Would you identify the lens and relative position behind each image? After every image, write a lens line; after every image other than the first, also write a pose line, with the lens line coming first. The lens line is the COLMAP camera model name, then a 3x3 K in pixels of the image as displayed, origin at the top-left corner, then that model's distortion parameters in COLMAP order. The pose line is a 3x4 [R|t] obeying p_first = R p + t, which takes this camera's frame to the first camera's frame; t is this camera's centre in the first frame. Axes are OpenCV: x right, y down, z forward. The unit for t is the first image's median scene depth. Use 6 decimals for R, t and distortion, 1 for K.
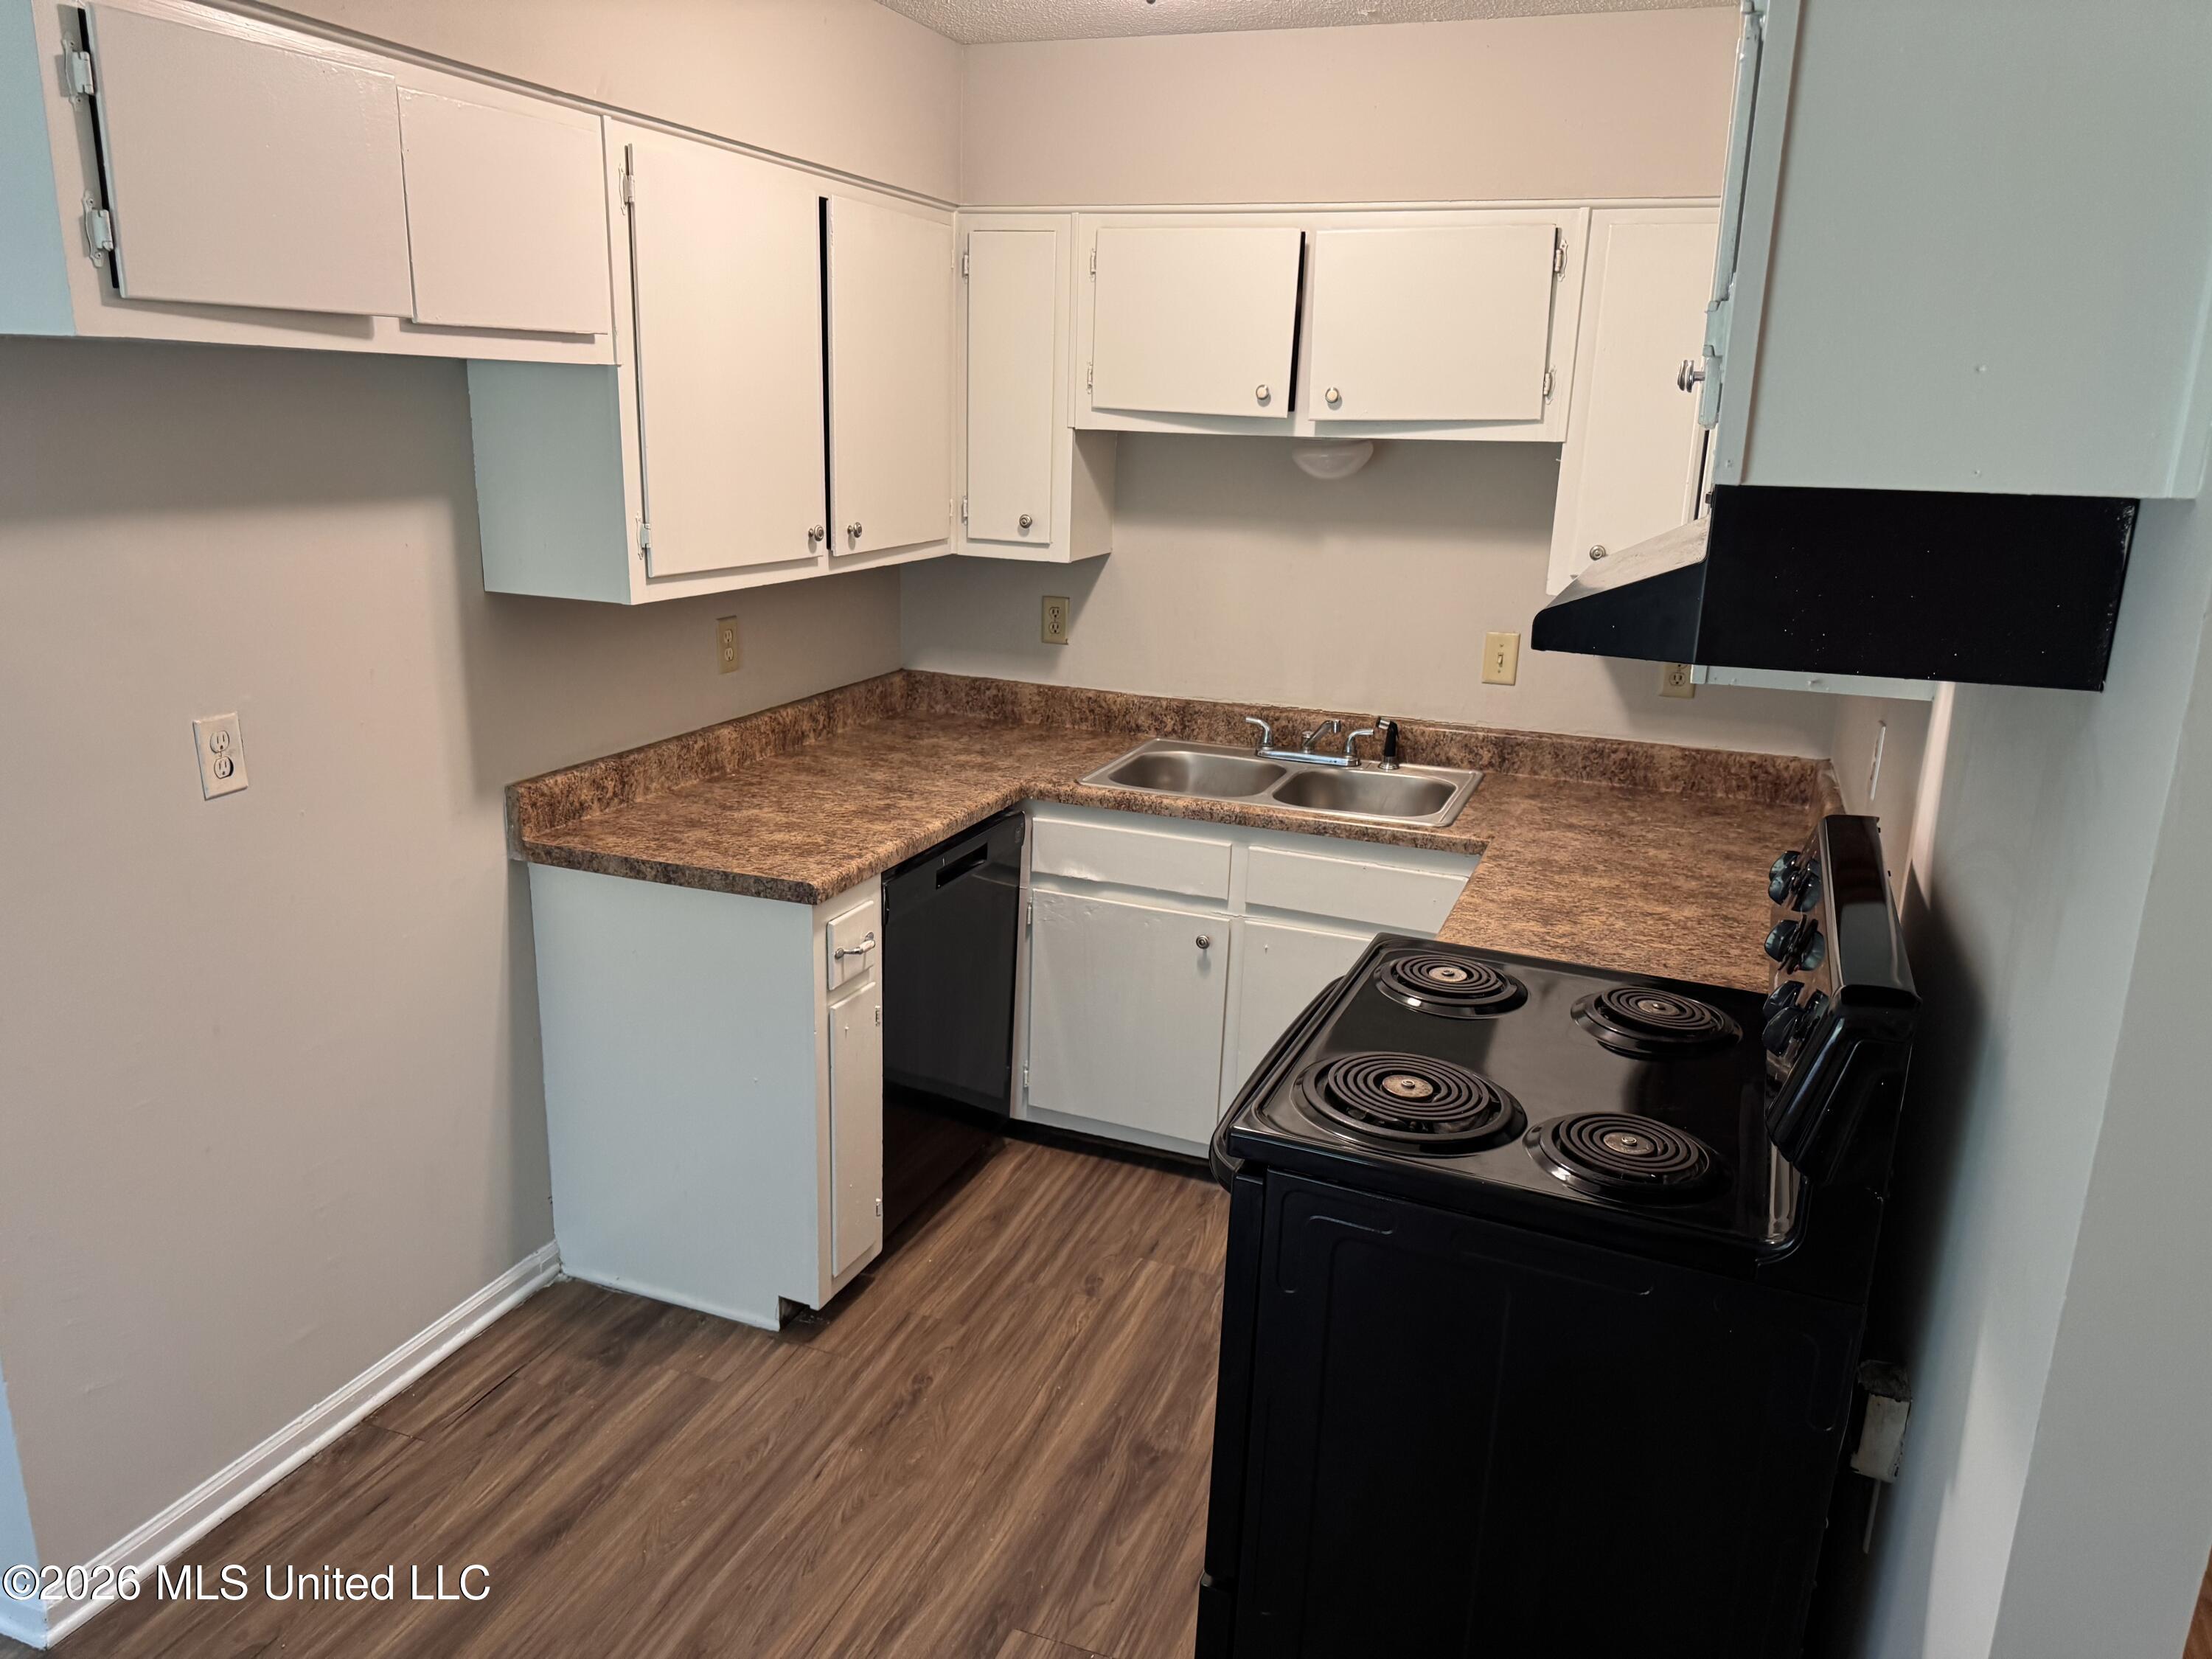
lens RADIAL K [[1571.9, 0, 1107.8], [0, 1571.9, 823.5], [0, 0, 1]] dist [0.000150, 0.000469]
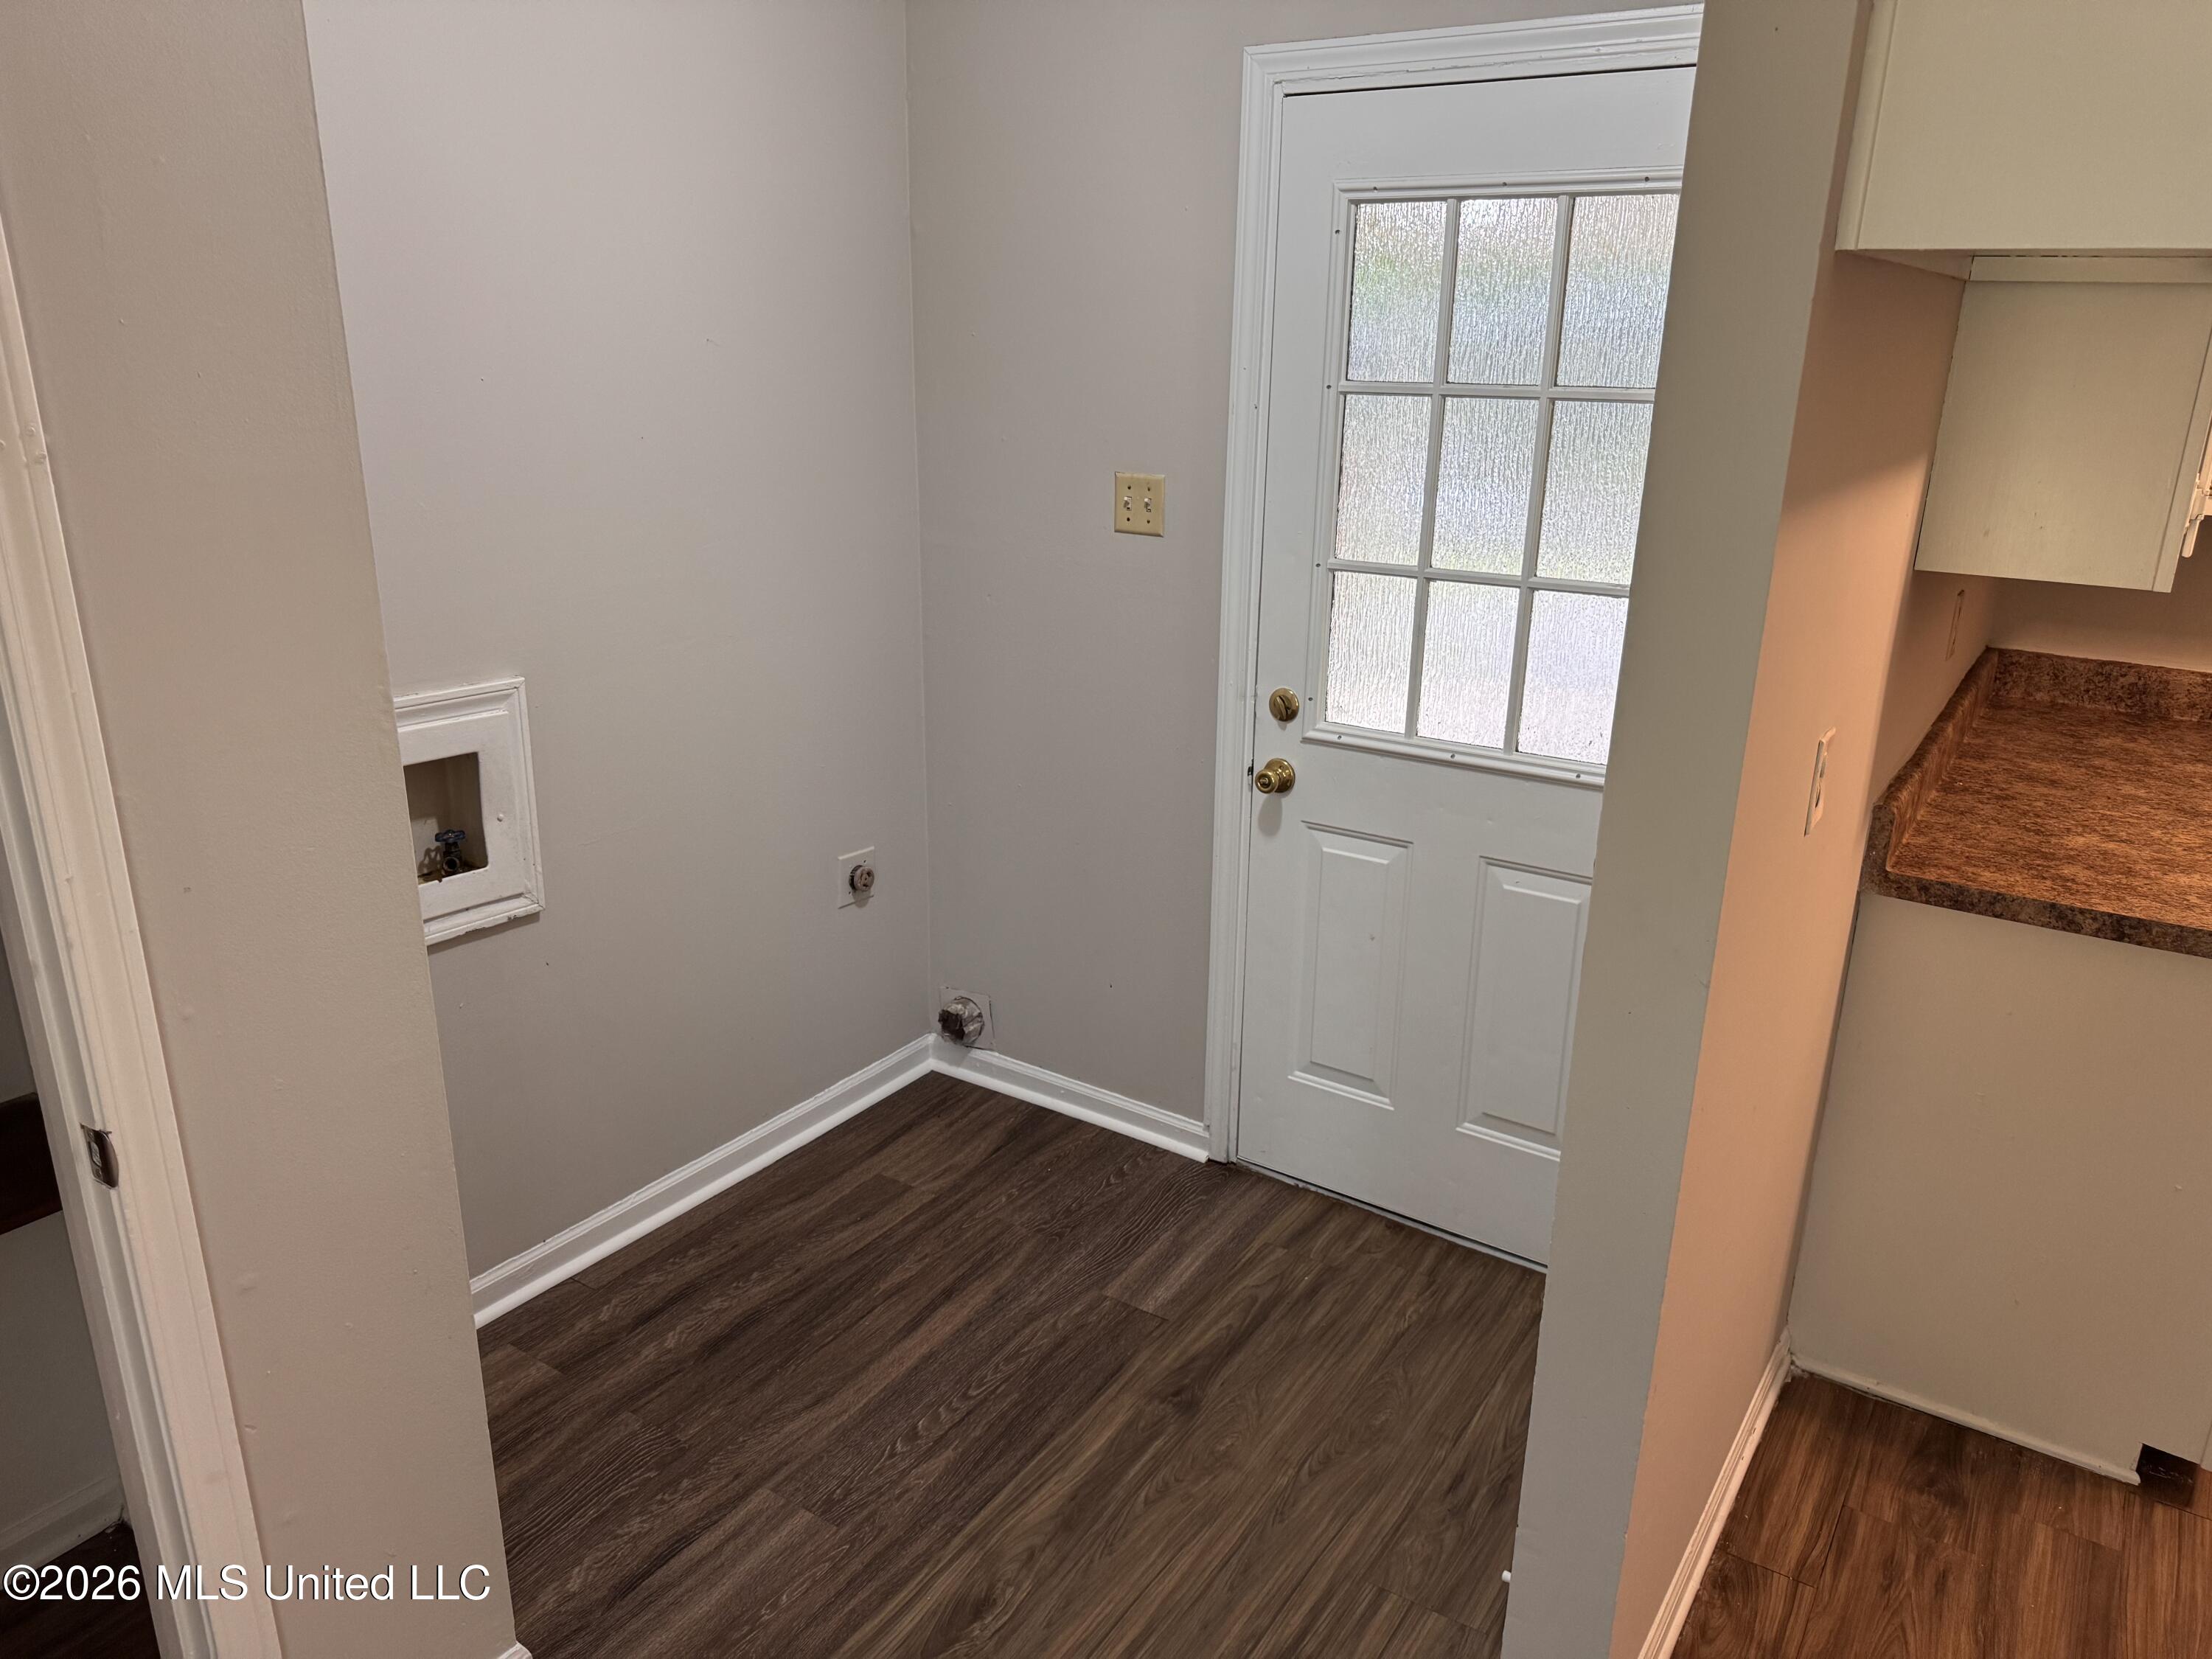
lens RADIAL K [[1585.6, 0, 1105.0], [0, 1585.6, 832.0], [0, 0, 1]] dist [0.032084, -0.003082]
pose [[0.978101, 0.057065, -0.200155, -0.576528], [-0.046586, 0.997305, 0.056683, -0.036388], [0.202850, -0.046117, 0.978123, 0.088471]]
